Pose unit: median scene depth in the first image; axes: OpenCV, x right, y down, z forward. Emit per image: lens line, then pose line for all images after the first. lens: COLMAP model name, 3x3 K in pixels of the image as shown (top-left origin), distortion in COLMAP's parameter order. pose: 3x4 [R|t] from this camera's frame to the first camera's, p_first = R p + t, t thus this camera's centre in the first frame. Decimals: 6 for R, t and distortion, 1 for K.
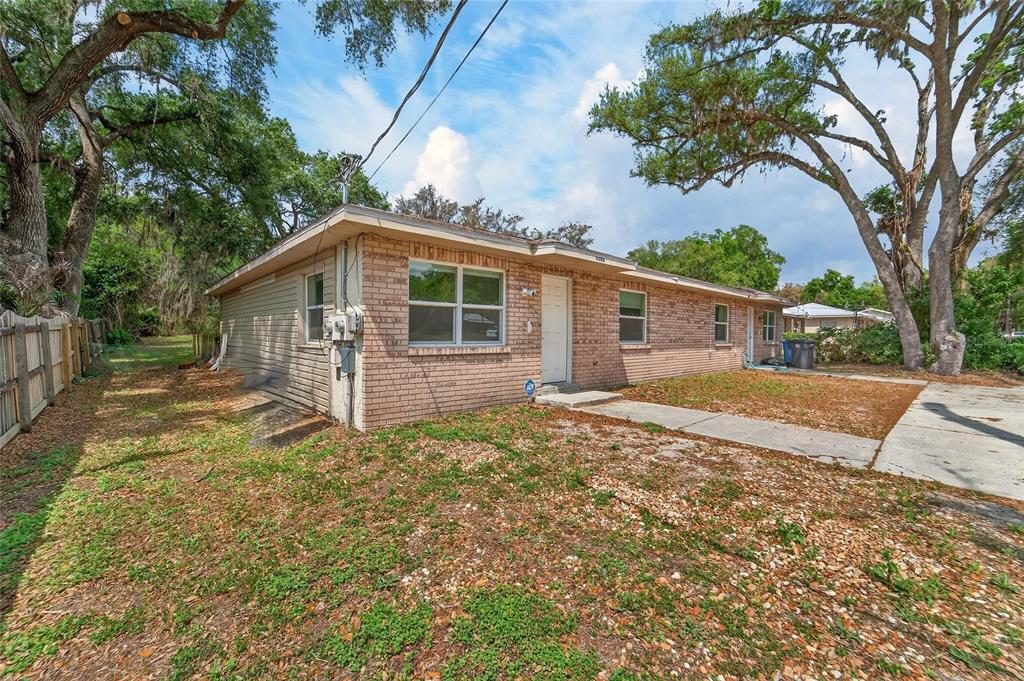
lens RADIAL K [[420.7, 0, 512.0], [0, 420.7, 340.5], [0, 0, 1]] dist [0.014727, 0.000108]
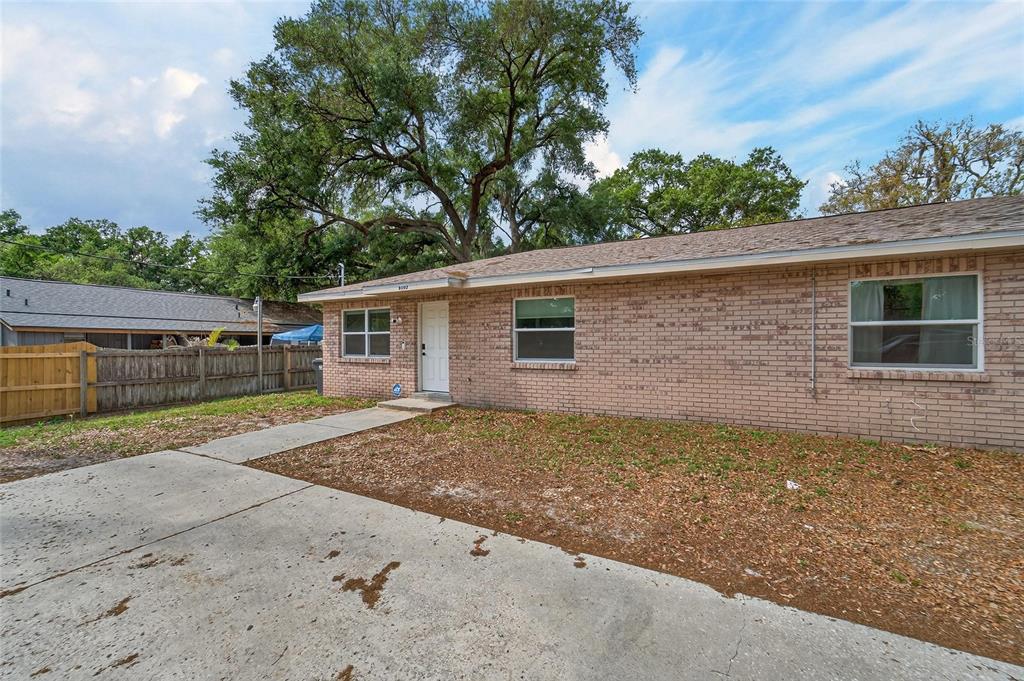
lens RADIAL K [[419.3, 0, 502.2], [0, 419.3, 346.0], [0, 0, 1]] dist [-0.000559, 0.000110]
pose [[0.279129, -0.002931, -0.960249, 1.371577], [-0.009948, 0.999933, -0.005944, -0.023883], [0.960202, 0.011212, 0.279081, 0.916024]]
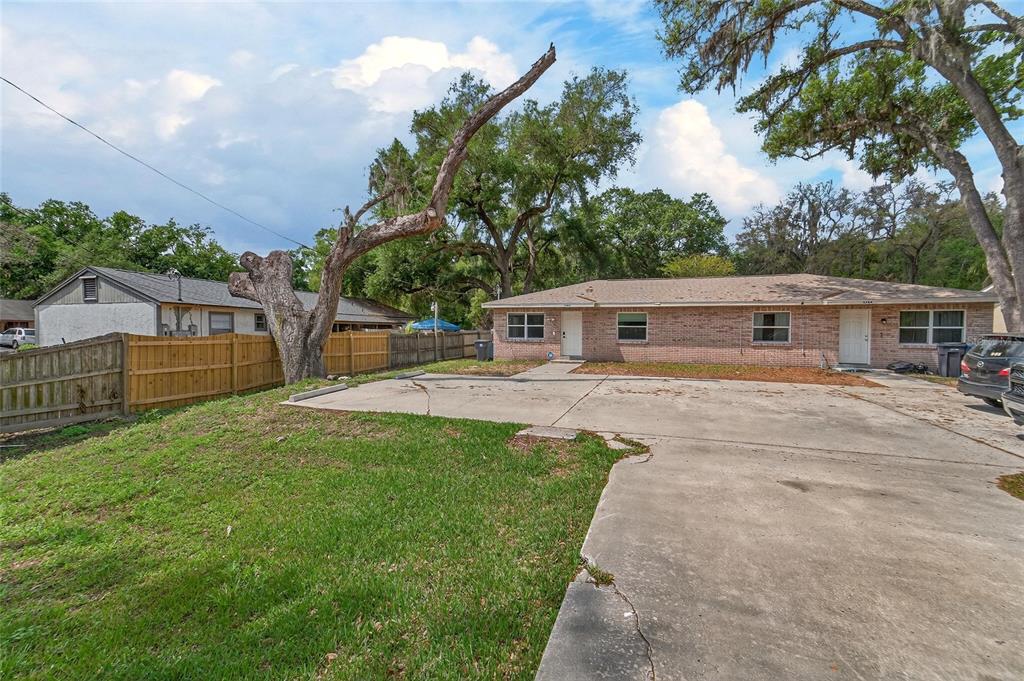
lens RADIAL K [[424.8, 0, 504.0], [0, 424.8, 335.6], [0, 0, 1]] dist [-0.000761, 0.000107]
pose [[0.426229, 0.003996, -0.904606, 2.273469], [-0.017687, 0.999836, -0.003917, 0.001515], [0.904442, 0.017670, 0.426230, -0.393932]]
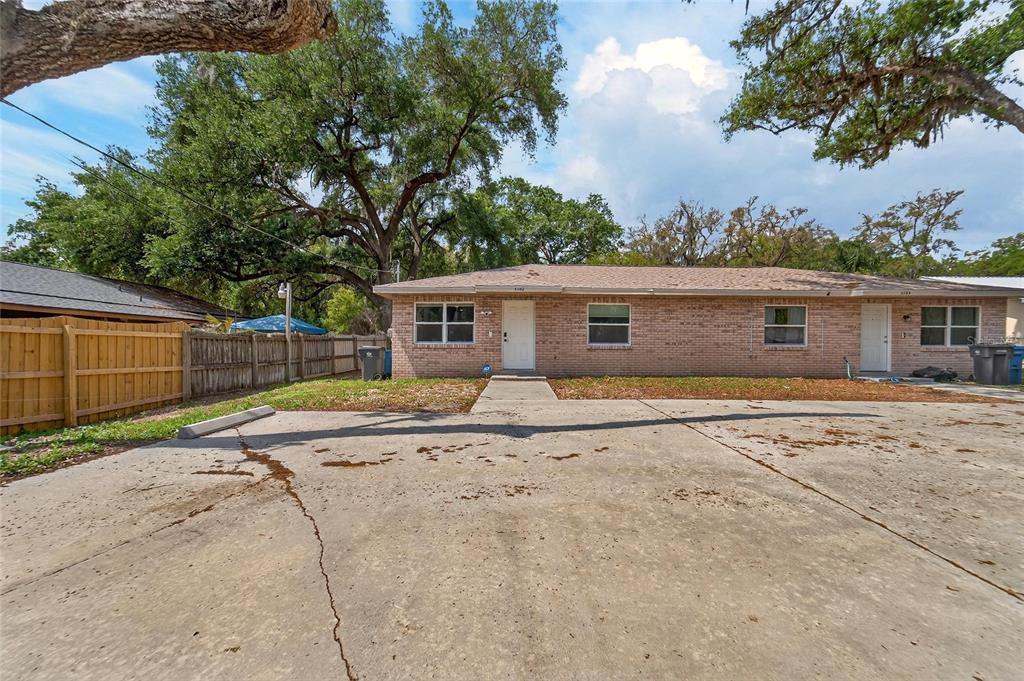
lens RADIAL K [[431.2, 0, 515.6], [0, 431.2, 354.0], [0, 0, 1]] dist [-0.000268, 0.000124]
pose [[0.712169, 0.007119, -0.701972, 1.310003], [-0.011279, 0.999936, -0.001301, 0.051020], [0.701917, 0.008844, 0.712204, -0.165603]]
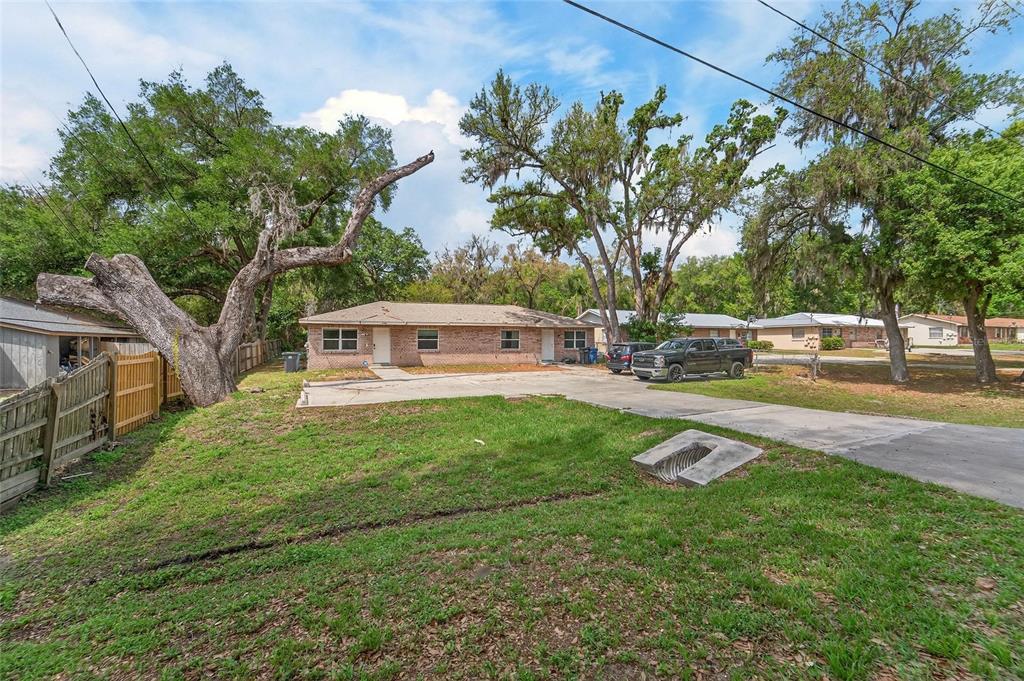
lens RADIAL K [[436.4, 0, 511.5], [0, 436.4, 319.0], [0, 0, 1]] dist [-0.000767, -0.000020]
pose [[0.942033, -0.026430, -0.334477, 2.112368], [0.003217, 0.997558, -0.069767, 0.005786], [0.335504, 0.064647, 0.939818, -1.654464]]
